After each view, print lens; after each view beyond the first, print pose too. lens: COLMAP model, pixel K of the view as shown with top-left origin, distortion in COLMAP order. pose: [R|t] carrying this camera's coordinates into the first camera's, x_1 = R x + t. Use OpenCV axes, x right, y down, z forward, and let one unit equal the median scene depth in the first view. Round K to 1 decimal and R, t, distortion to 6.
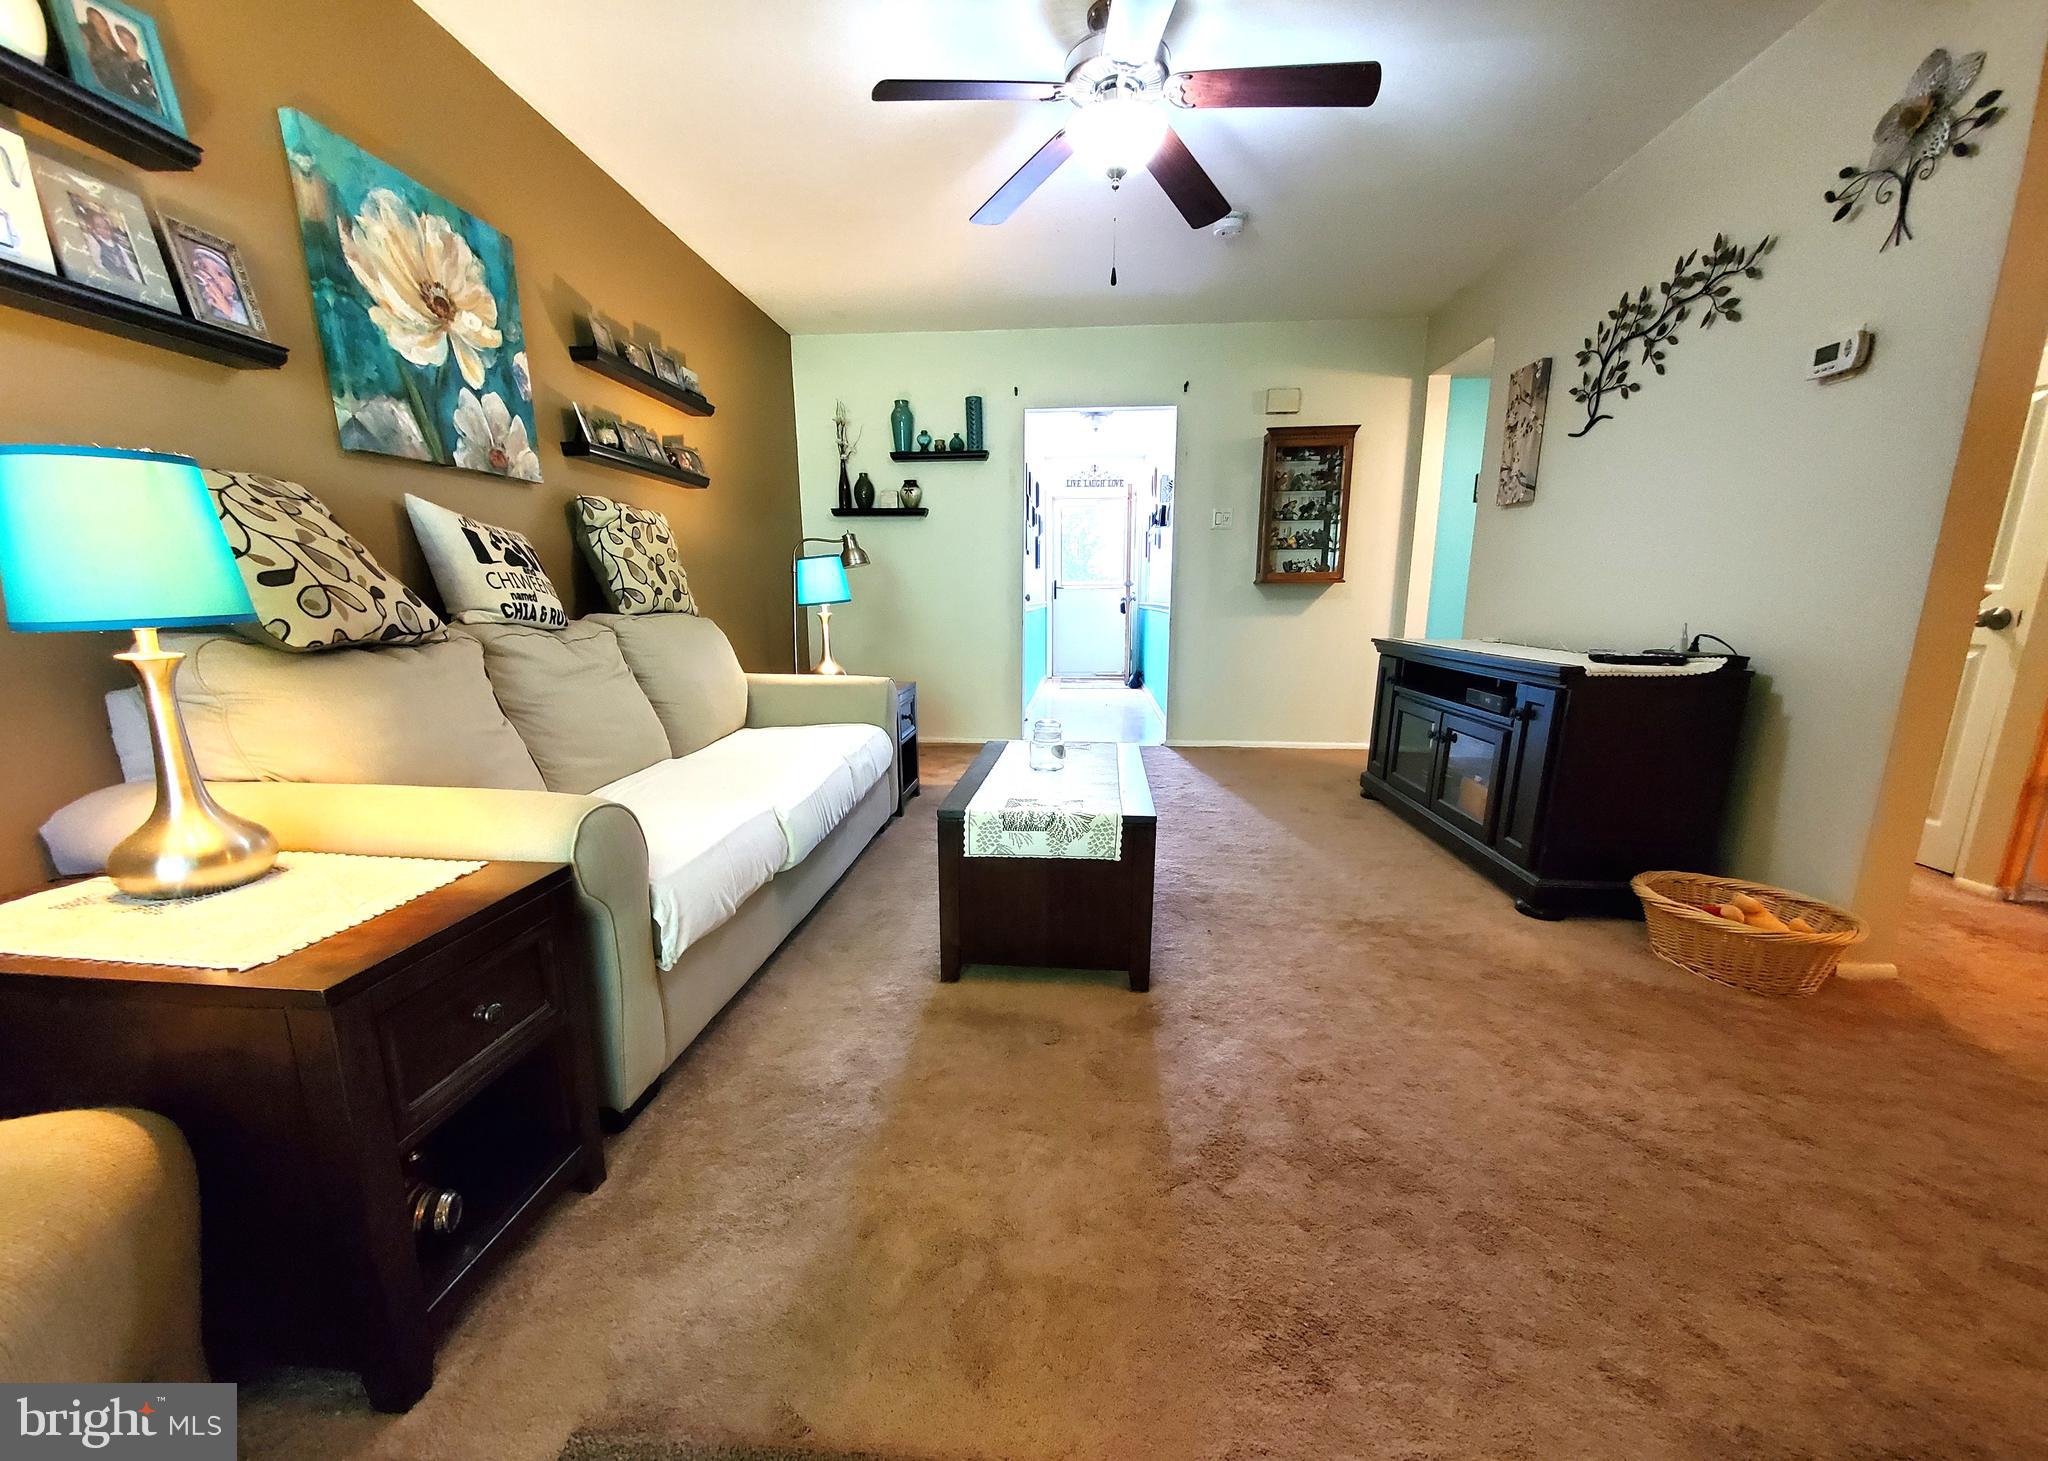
lens RADIAL K [[810.9, 0, 1011.7], [0, 810.9, 778.5], [0, 0, 1]] dist [0.003603, -0.000442]
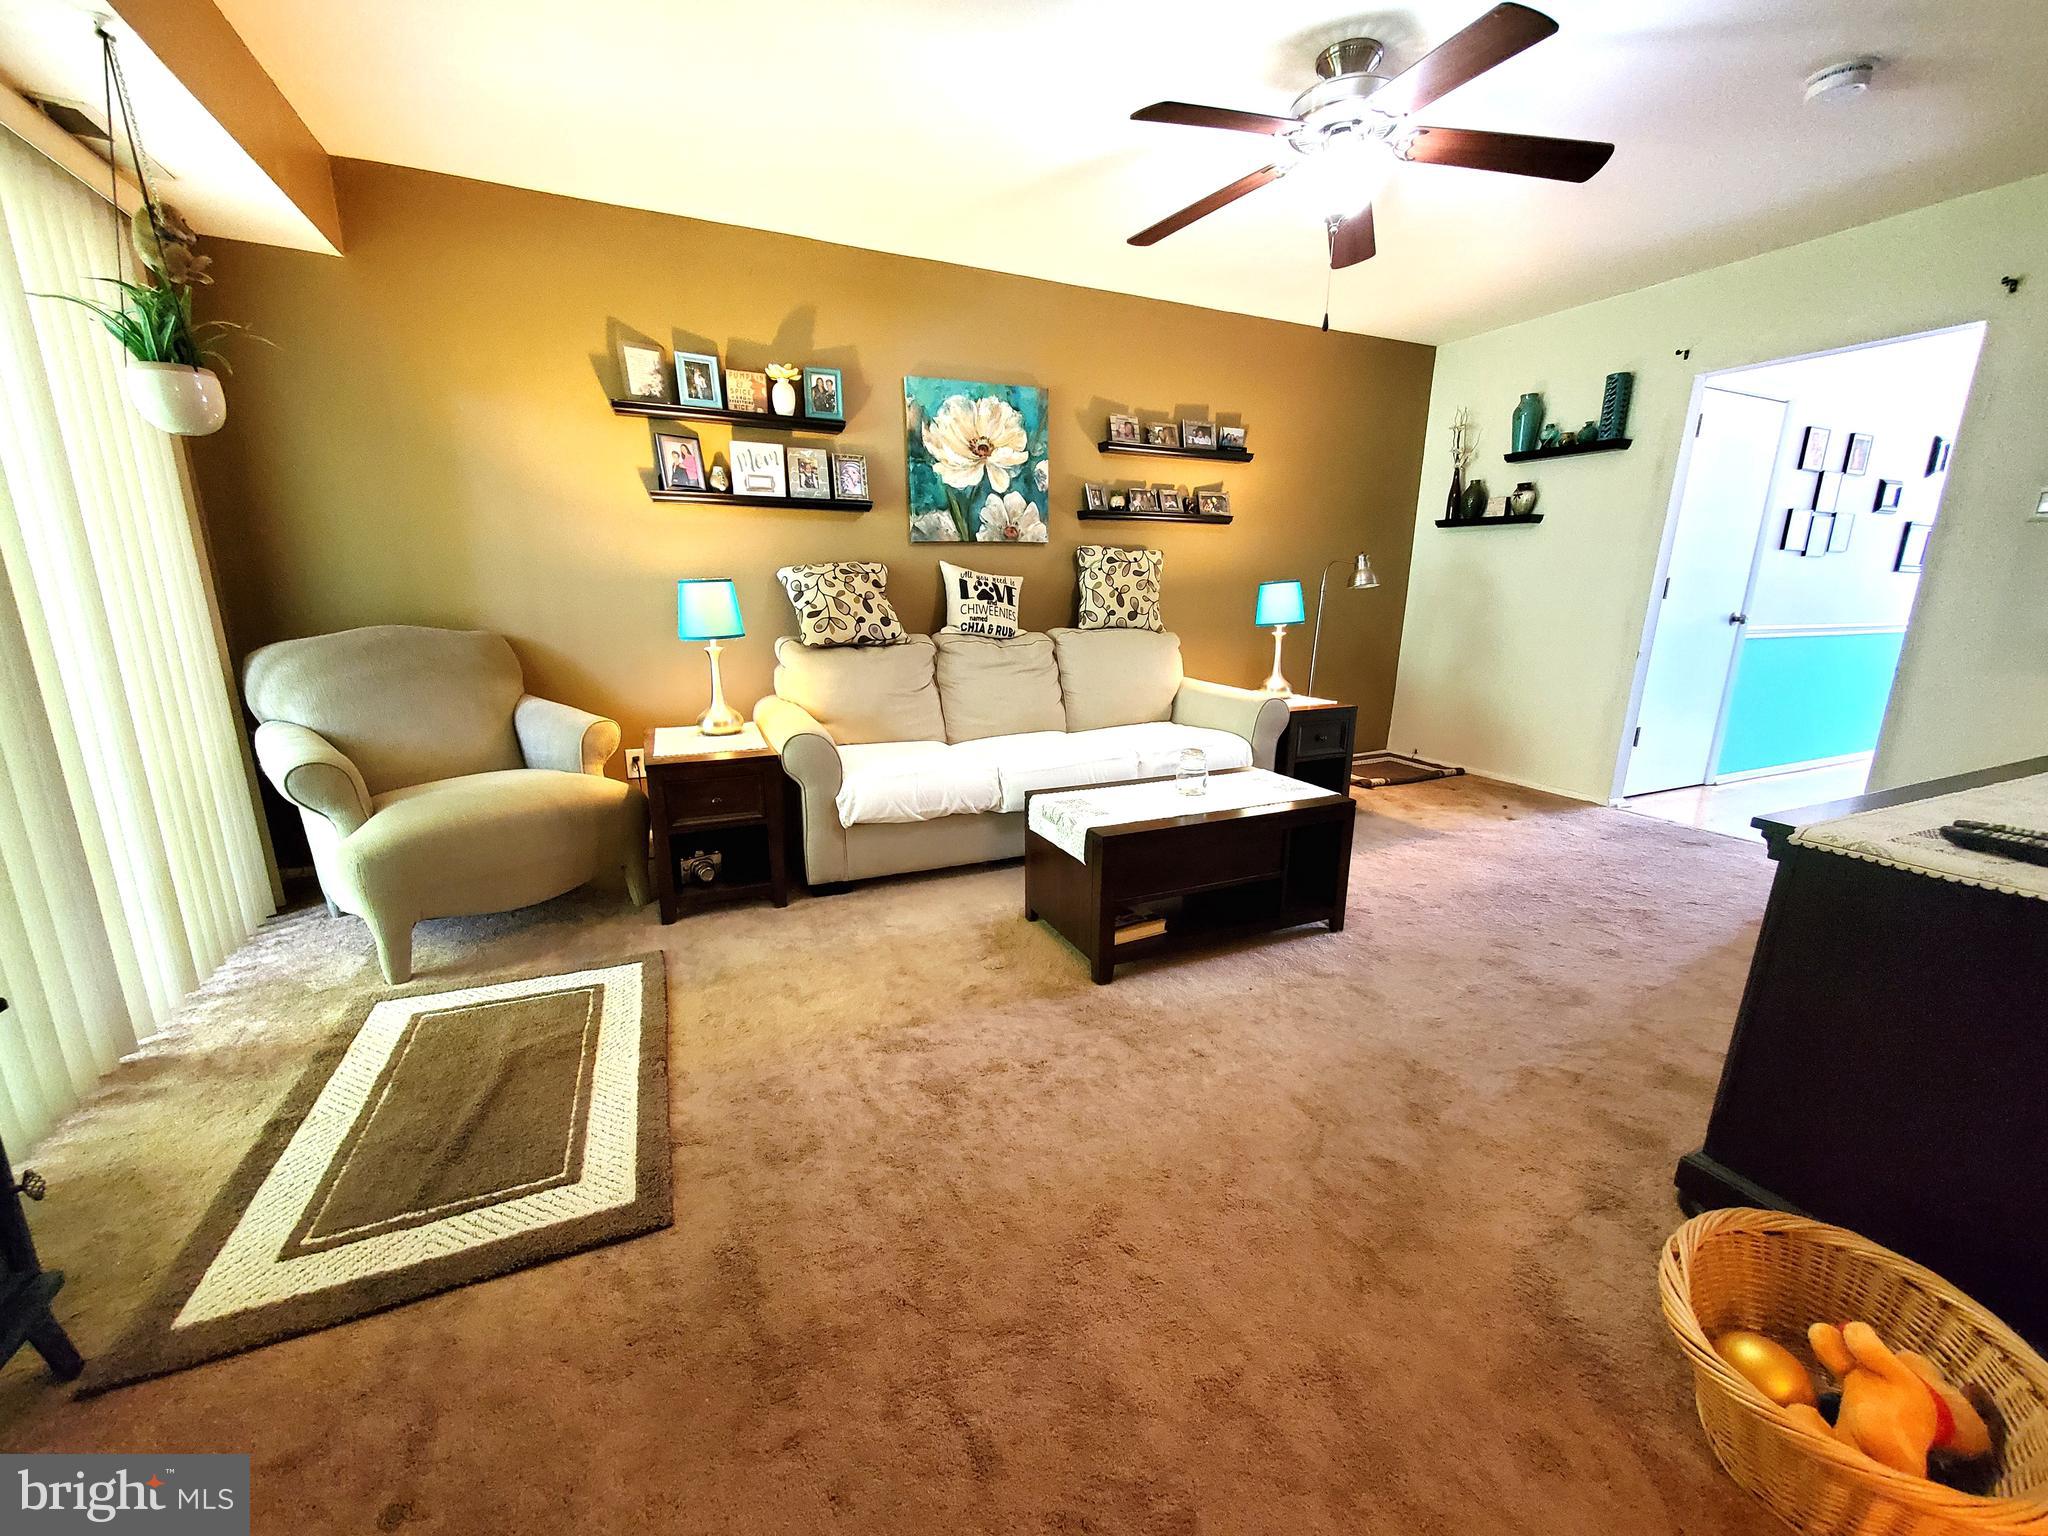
lens RADIAL K [[815.4, 0, 1025.2], [0, 815.4, 773.5], [0, 0, 1]] dist [0.017203, -0.000591]
pose [[0.495792, 0.210706, -0.842492, 0.899793], [-0.197820, 0.972017, 0.126686, -0.140246], [0.845611, 0.103852, 0.523601, 0.221798]]
